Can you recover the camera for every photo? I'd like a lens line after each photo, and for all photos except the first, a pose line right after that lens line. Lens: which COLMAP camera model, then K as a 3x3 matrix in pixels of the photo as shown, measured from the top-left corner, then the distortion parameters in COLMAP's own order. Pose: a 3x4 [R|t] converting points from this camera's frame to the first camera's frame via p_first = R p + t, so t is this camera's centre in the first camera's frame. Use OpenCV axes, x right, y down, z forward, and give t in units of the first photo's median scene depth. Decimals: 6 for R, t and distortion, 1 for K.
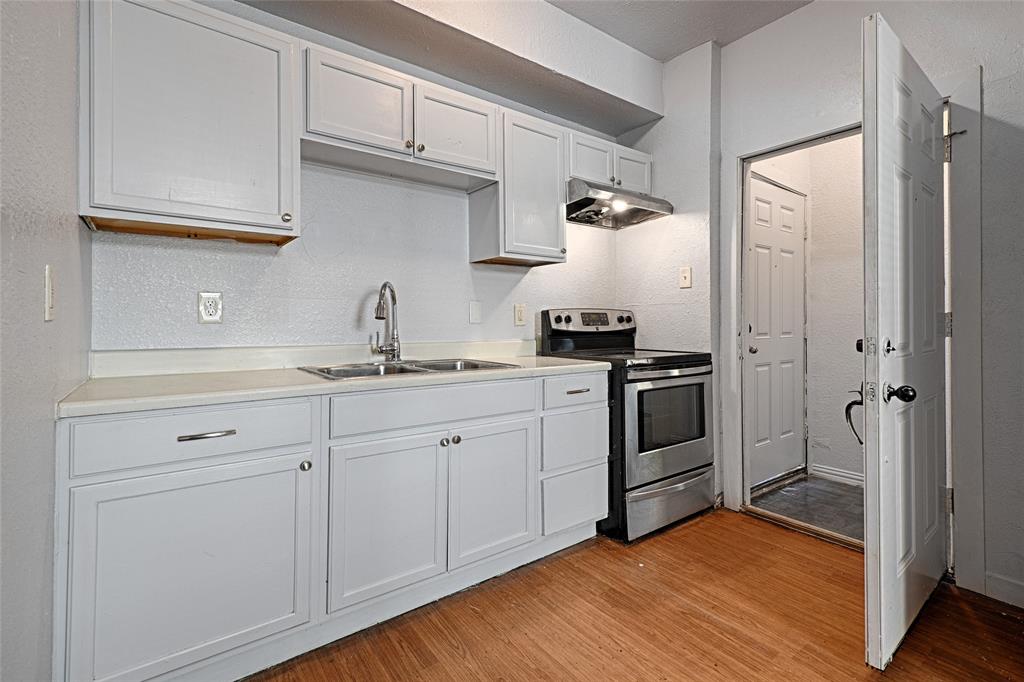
lens RADIAL K [[453.7, 0, 500.9], [0, 453.7, 318.5], [0, 0, 1]] dist [0.002735, -0.000086]
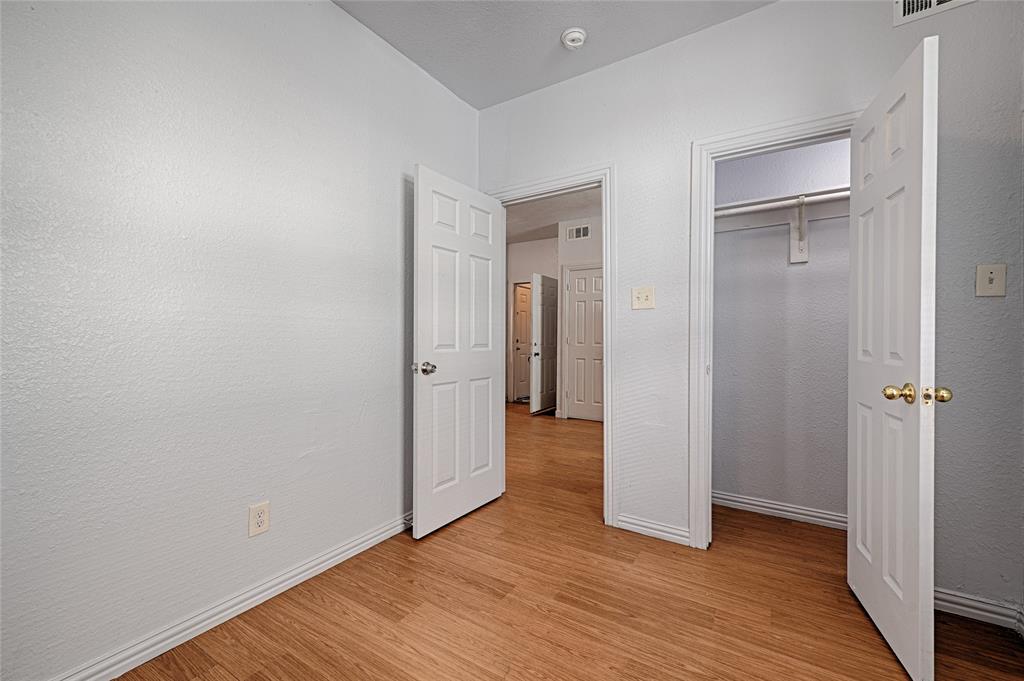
lens RADIAL K [[422.9, 0, 509.2], [0, 422.9, 340.7], [0, 0, 1]] dist [-0.000183, 0.003117]
pose [[0.923823, 0.002455, 0.382812, -0.159840], [-0.007463, 0.999905, 0.011597, -0.003662], [-0.382747, -0.013571, 0.923754, -0.443700]]
